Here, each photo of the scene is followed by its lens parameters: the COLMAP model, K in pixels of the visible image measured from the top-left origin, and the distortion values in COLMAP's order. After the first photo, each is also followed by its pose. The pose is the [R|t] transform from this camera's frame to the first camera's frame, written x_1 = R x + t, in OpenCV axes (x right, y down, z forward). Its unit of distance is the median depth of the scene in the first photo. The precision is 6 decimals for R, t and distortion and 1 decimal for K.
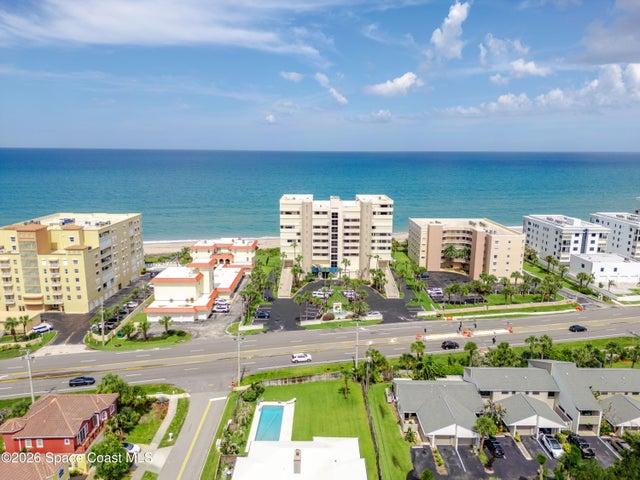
lens RADIAL K [[462.5, 0, 319.4], [0, 462.5, 248.2], [0, 0, 1]] dist [0.097388, -0.106767]
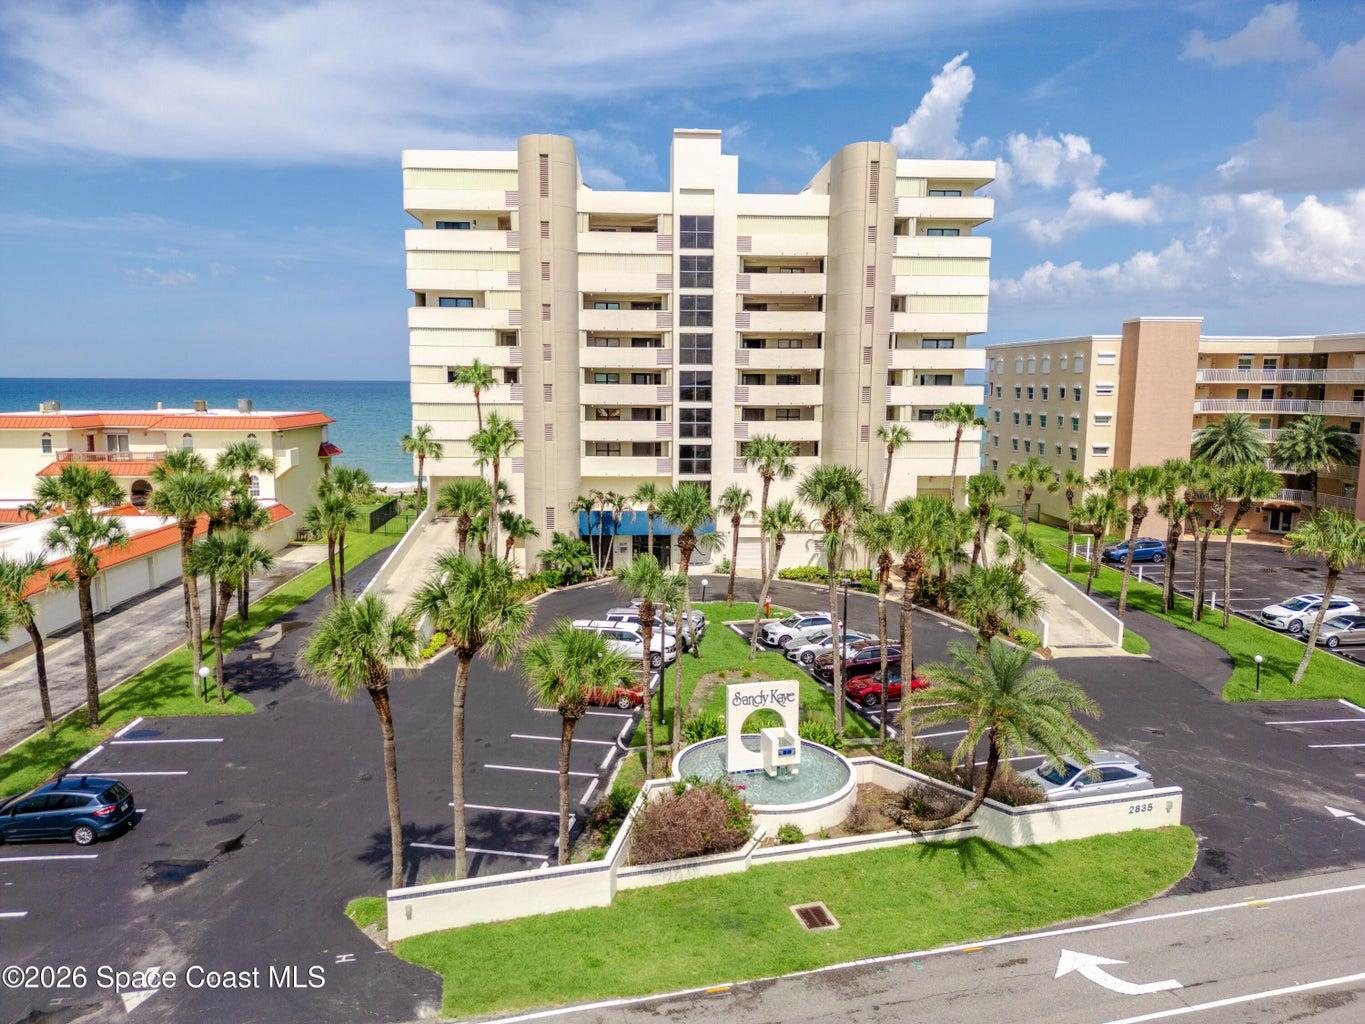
lens RADIAL K [[986.4, 0, 681.2], [0, 986.4, 529.5], [0, 0, 1]] dist [0.097388, -0.106767]
pose [[0.998617, -0.007666, 0.052008, 0.004987], [0.010775, 0.998154, -0.059777, 0.074334], [-0.051454, 0.060255, 0.996856, 0.596744]]
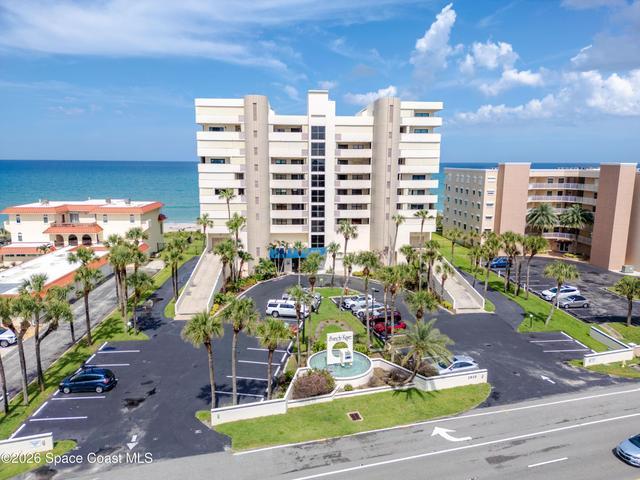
lens RADIAL K [[462.5, 0, 319.4], [0, 462.5, 248.2], [0, 0, 1]] dist [0.097388, -0.106767]
pose [[0.997964, -0.012218, 0.062605, 0.004511], [0.013721, 0.999626, -0.023636, 0.053371], [-0.062293, 0.024446, 0.997758, 0.540227]]
